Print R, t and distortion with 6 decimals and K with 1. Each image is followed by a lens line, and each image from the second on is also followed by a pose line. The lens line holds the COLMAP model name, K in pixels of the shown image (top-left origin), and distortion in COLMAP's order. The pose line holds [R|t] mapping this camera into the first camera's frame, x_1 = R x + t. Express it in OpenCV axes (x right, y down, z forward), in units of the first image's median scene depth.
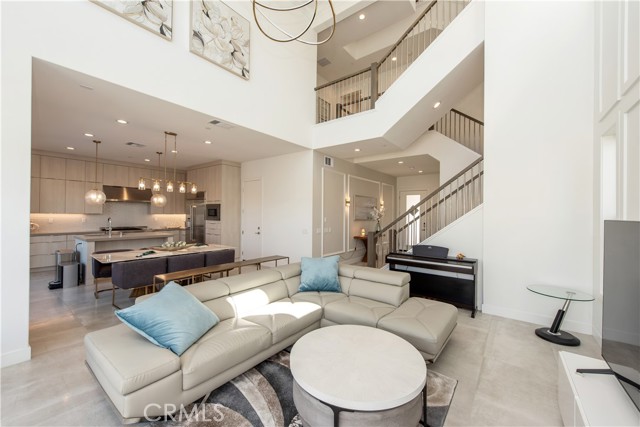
lens RADIAL K [[254.8, 0, 321.1], [0, 254.8, 212.8], [0, 0, 1]] dist [0.009498, -0.003122]
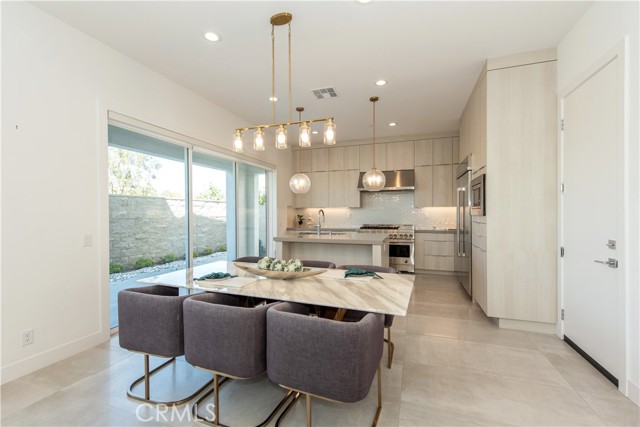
lens RADIAL K [[271.5, 0, 320.7], [0, 271.5, 215.4], [0, 0, 1]] dist [0.003585, 0.000040]
pose [[0.301331, -0.002607, -0.953516, -0.076319], [0.013172, 0.999912, 0.001429, 0.029438], [0.953429, -0.012991, 0.301339, 0.704952]]
